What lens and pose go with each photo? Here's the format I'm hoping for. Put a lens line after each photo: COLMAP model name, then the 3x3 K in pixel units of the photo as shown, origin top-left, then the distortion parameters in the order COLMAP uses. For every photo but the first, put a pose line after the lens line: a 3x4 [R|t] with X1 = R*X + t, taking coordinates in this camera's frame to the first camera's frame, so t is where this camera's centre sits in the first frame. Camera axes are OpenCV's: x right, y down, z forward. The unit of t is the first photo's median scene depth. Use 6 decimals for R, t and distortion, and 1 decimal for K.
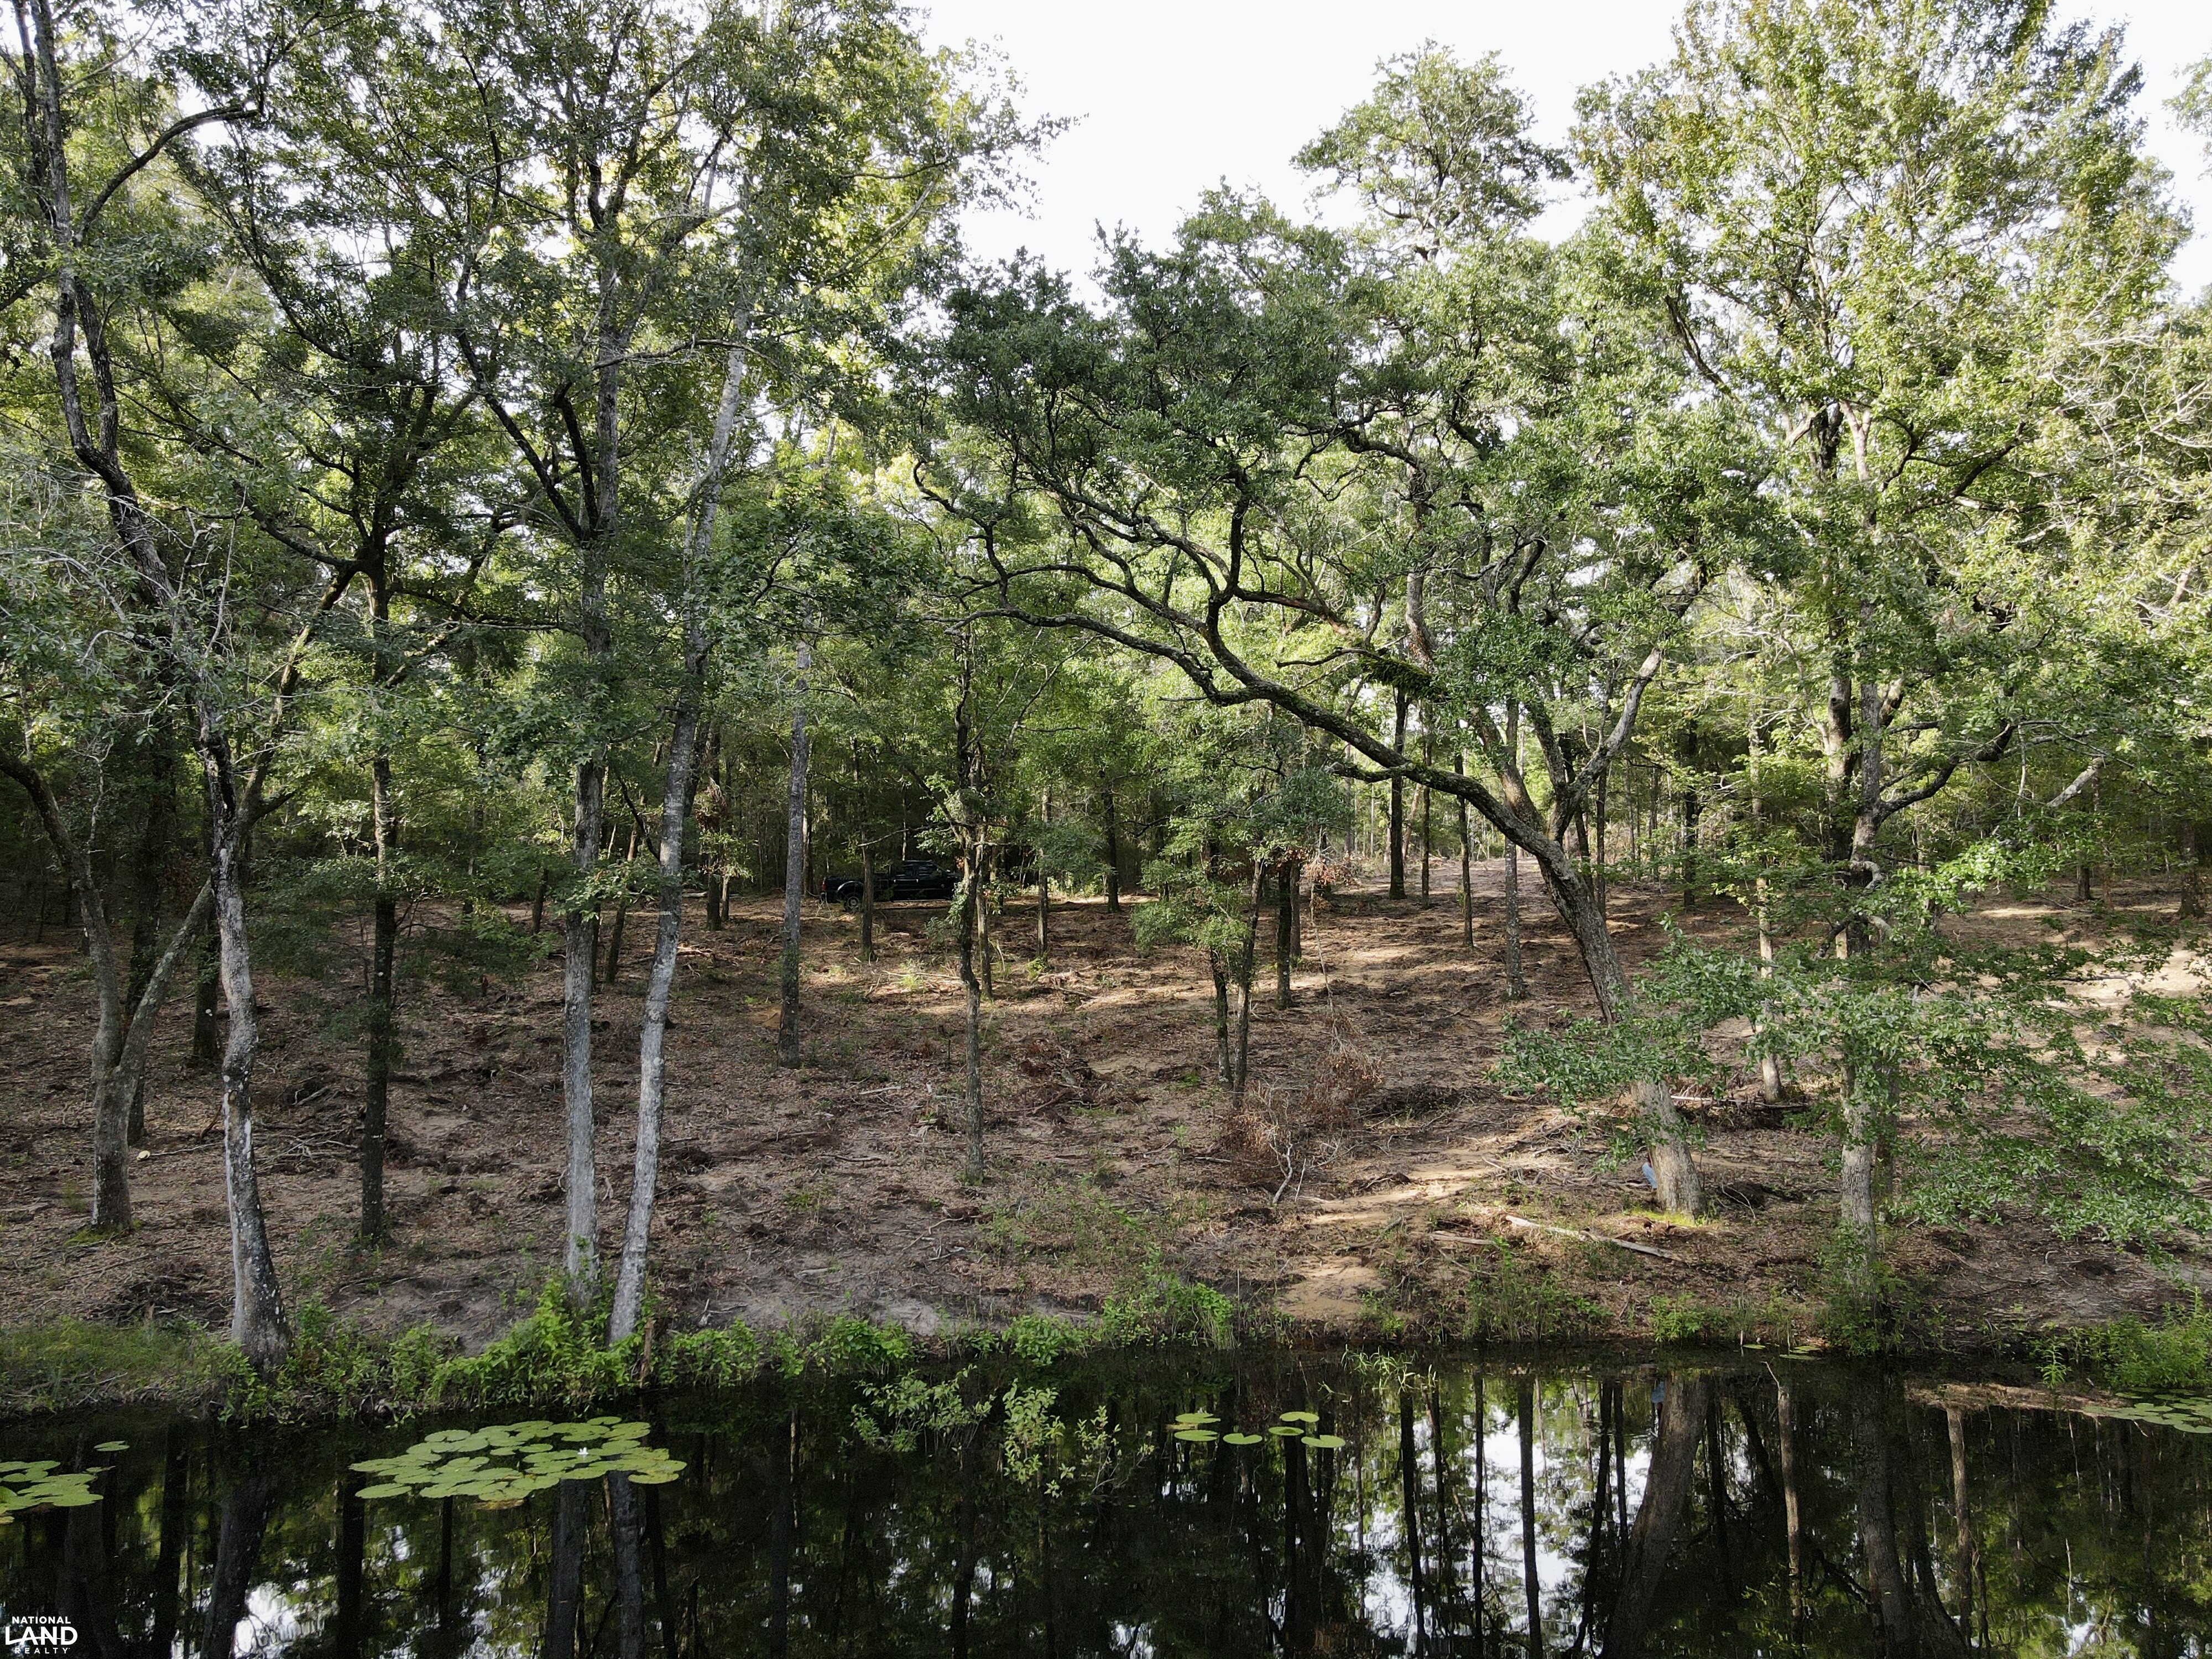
lens RADIAL K [[1652.1, 0, 1106.0], [0, 1652.1, 829.5], [0, 0, 1]] dist [-0.000692, 0.059328]
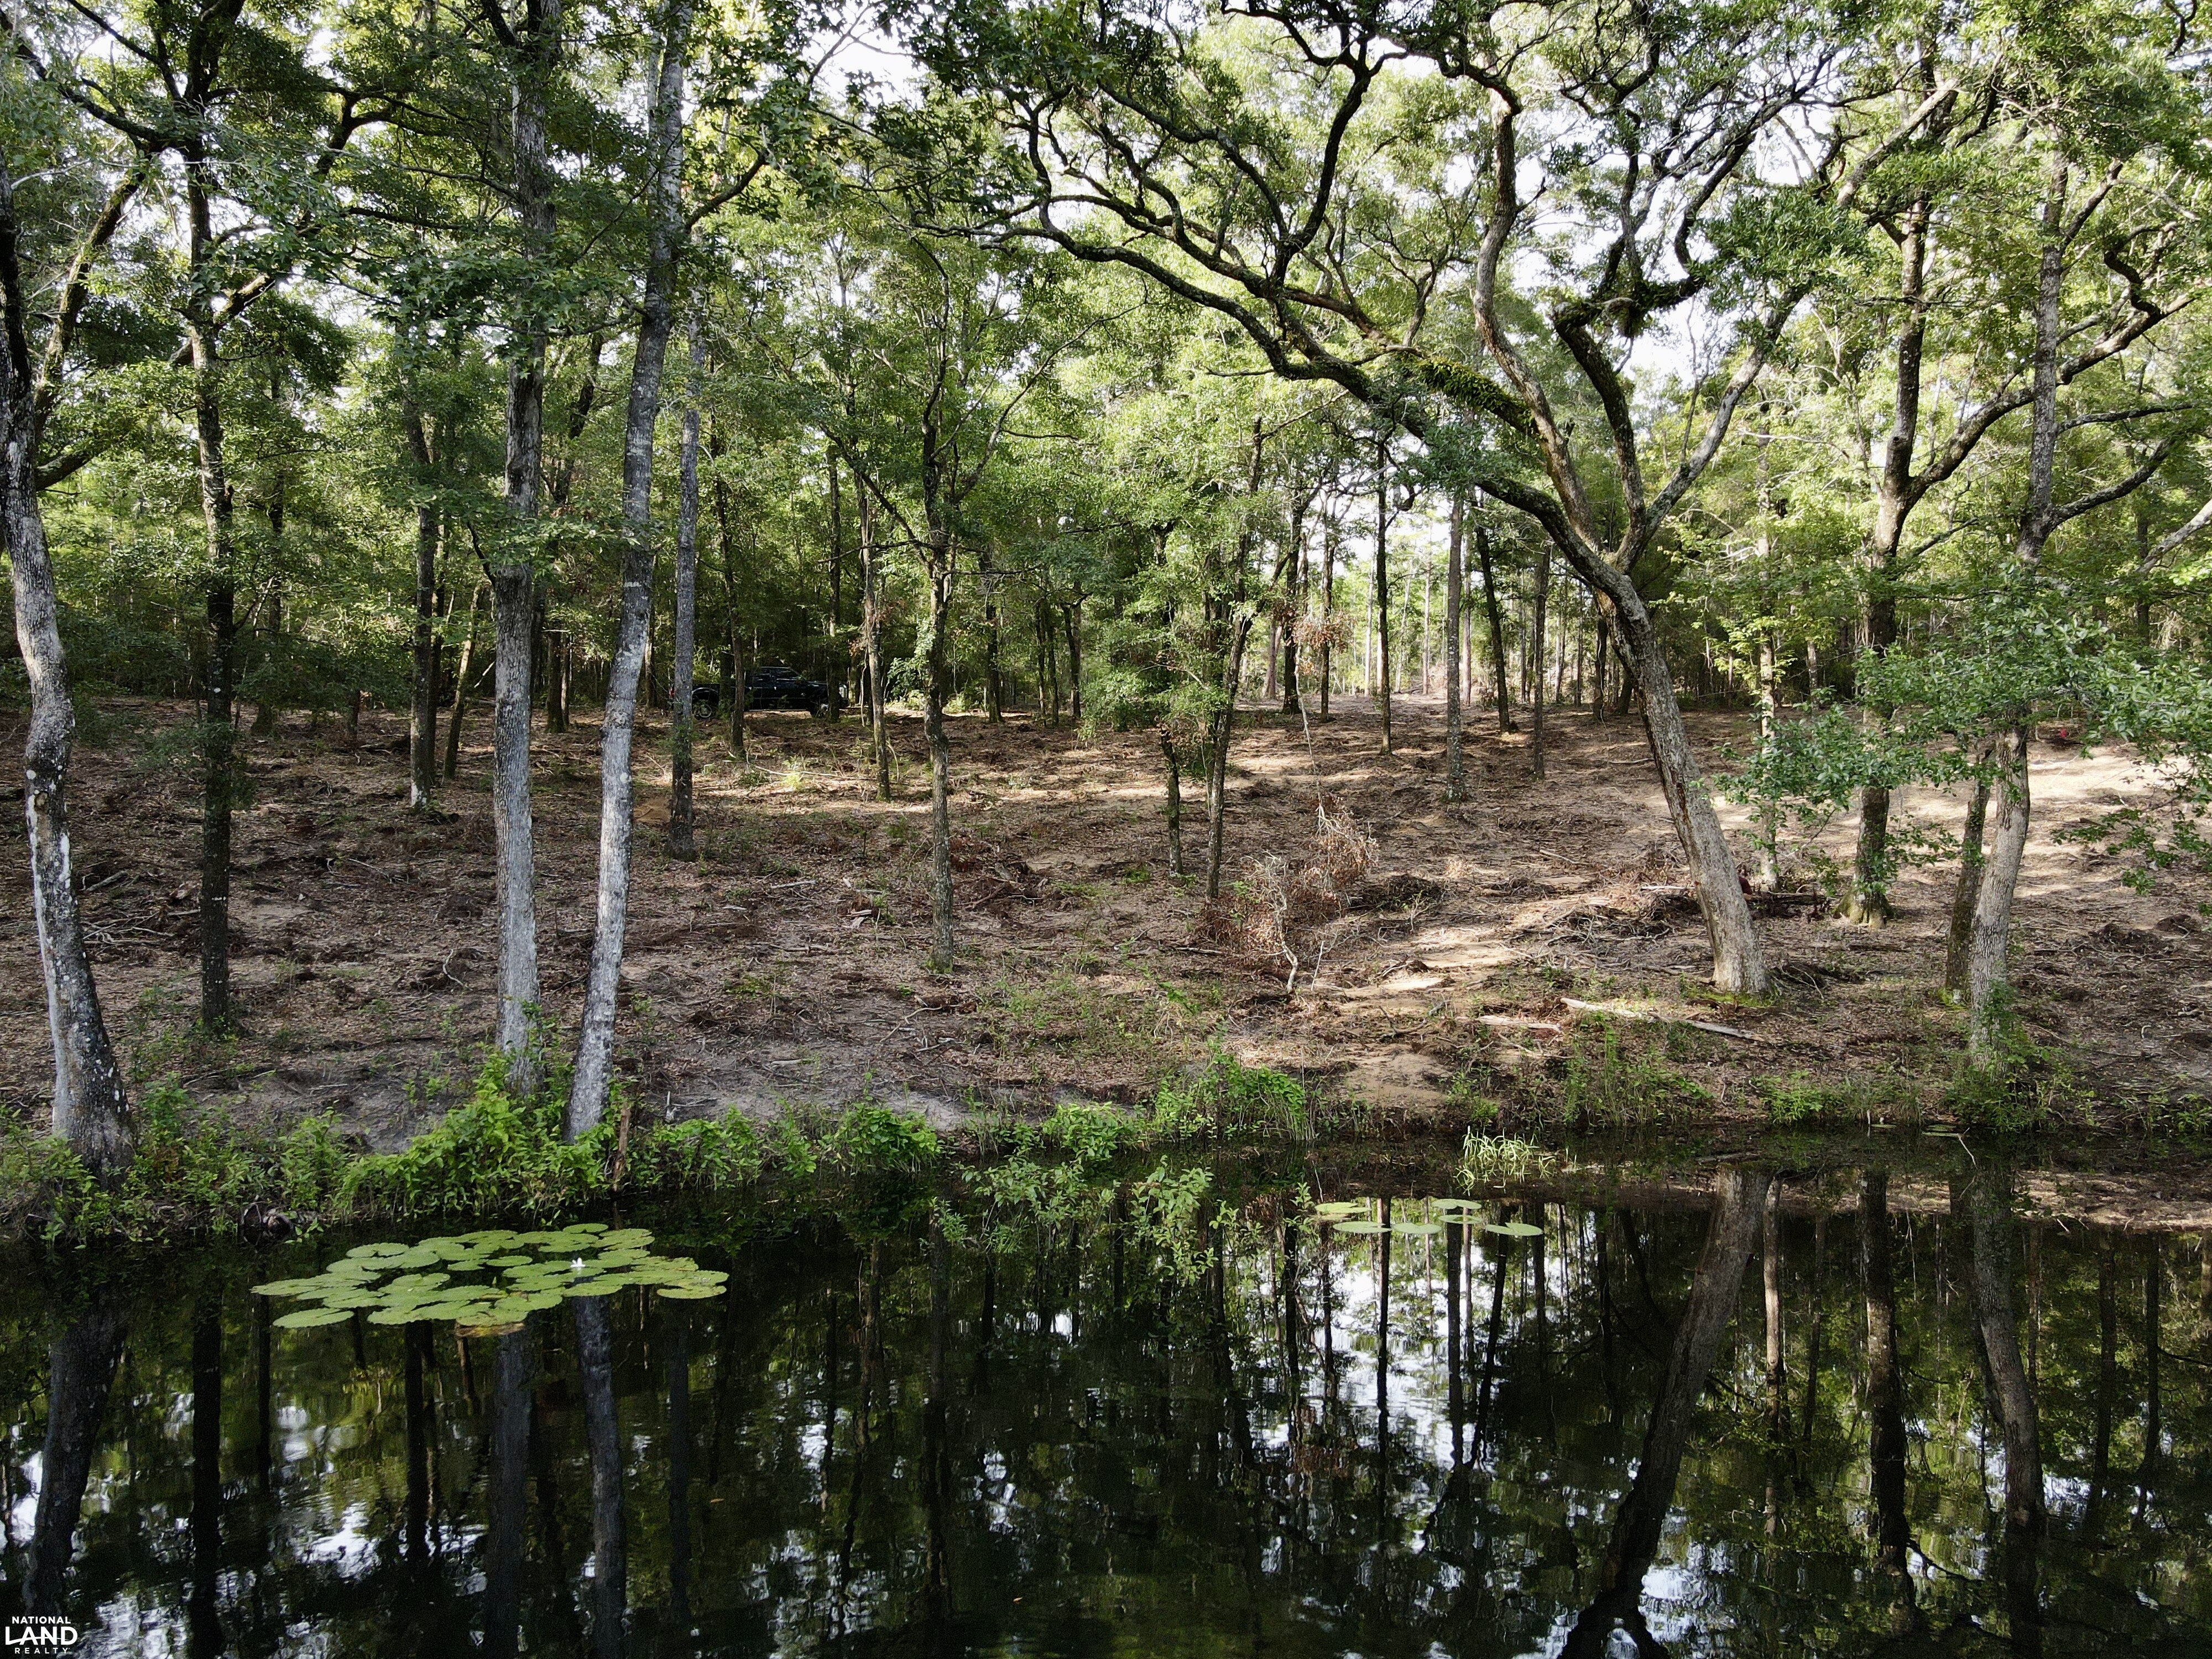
lens RADIAL K [[1652.1, 0, 1106.0], [0, 1652.1, 829.5], [0, 0, 1]] dist [-0.000692, 0.059328]
pose [[0.992596, 0.004910, 0.121366, -0.143874], [-0.015211, 0.996342, 0.084092, 0.096694], [-0.120509, -0.085315, 0.989039, 0.212482]]
